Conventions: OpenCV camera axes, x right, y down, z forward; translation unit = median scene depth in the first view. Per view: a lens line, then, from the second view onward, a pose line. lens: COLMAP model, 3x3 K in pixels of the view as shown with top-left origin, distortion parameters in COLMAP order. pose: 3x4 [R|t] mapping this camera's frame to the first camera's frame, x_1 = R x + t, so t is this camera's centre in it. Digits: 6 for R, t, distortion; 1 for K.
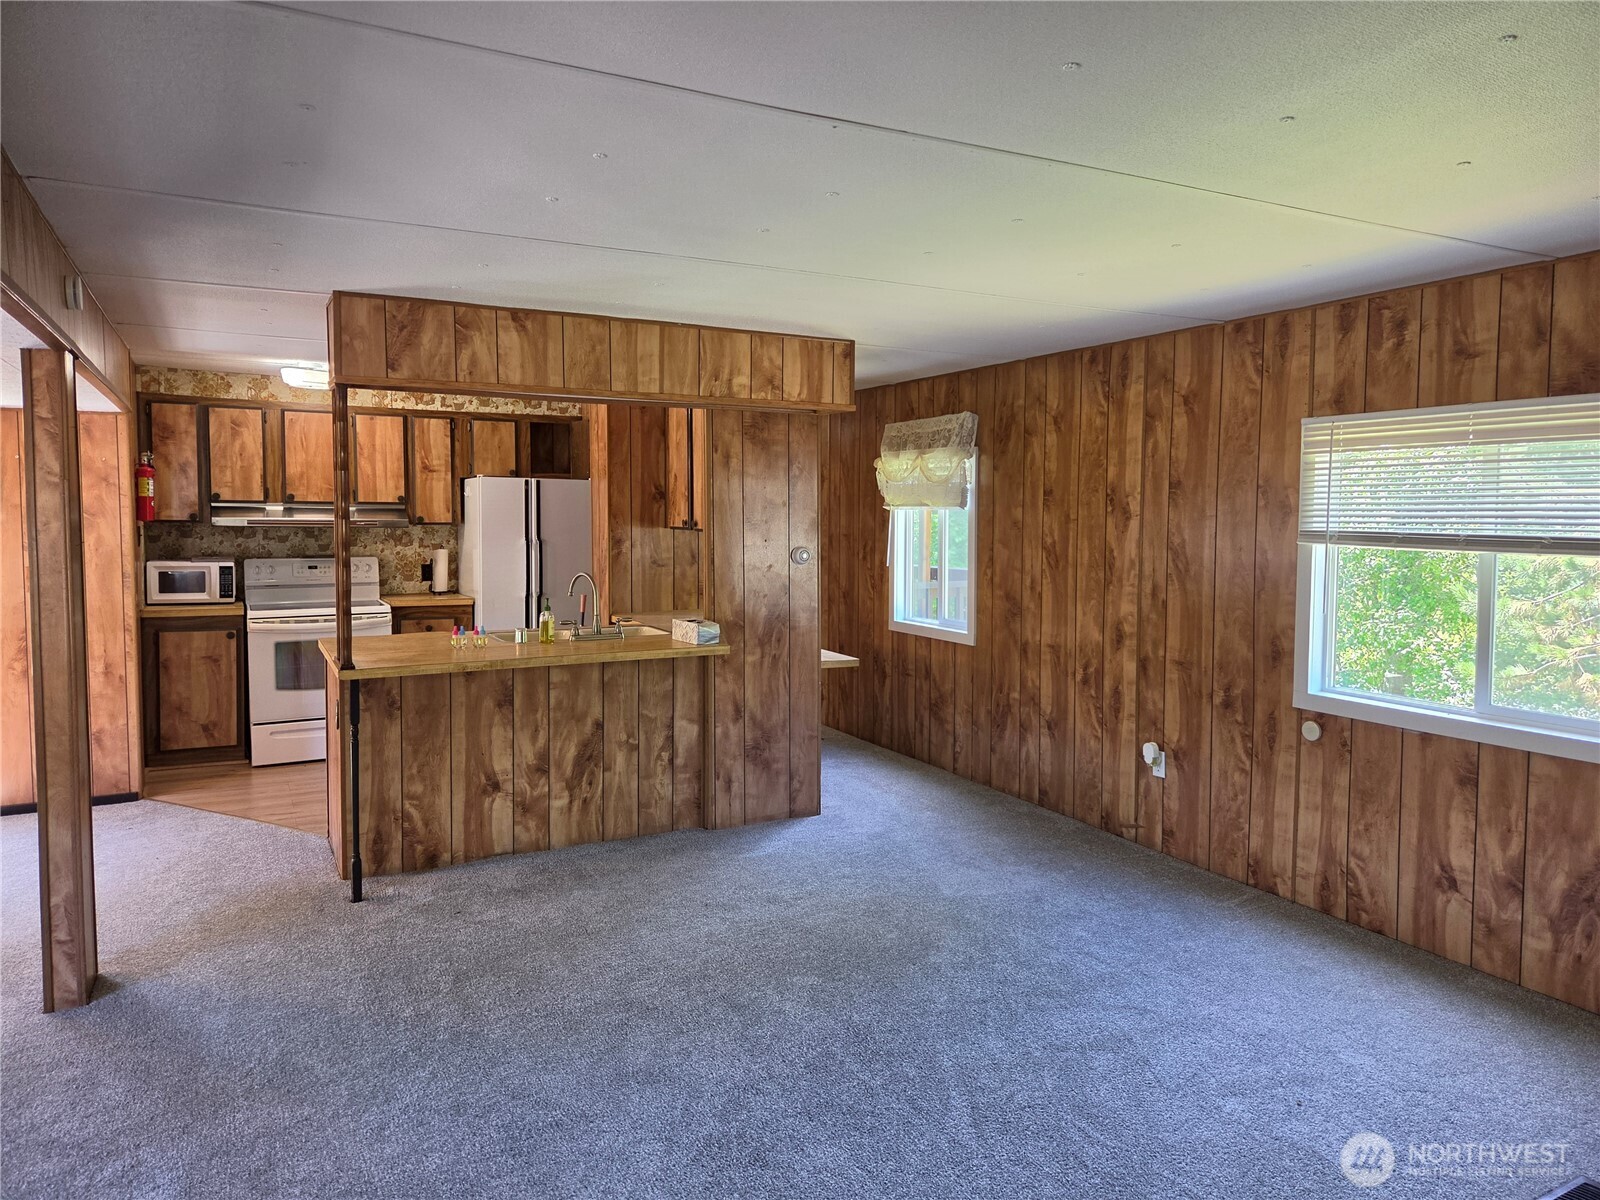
lens RADIAL K [[1068.6, 0, 805.0], [0, 1068.6, 575.4], [0, 0, 1]] dist [0.071387, -0.053831]
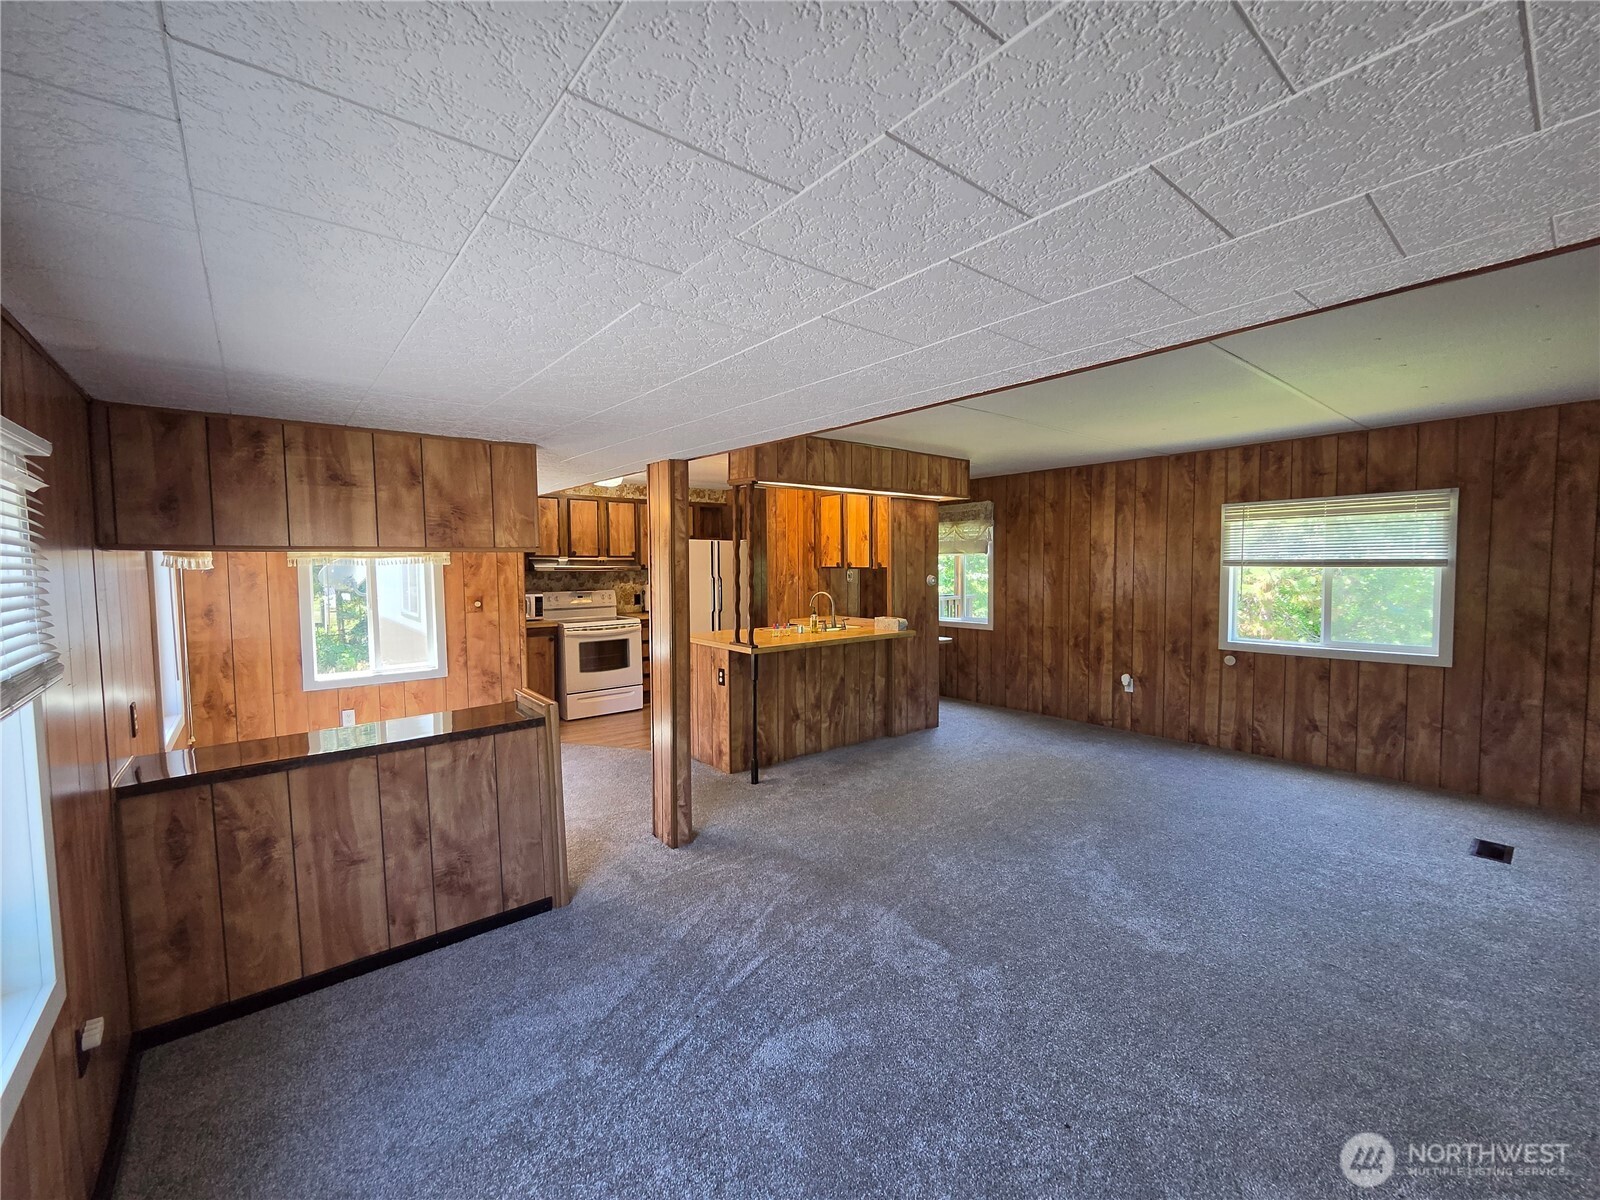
lens RADIAL K [[663.3, 0, 797.4], [0, 663.3, 598.7], [0, 0, 1]] dist [-0.005028, 0.003637]
pose [[0.980559, -0.023624, 0.194798, -0.474276], [0.025682, 0.999638, -0.008048, 0.016326], [-0.194537, 0.012894, 0.980810, -0.037455]]
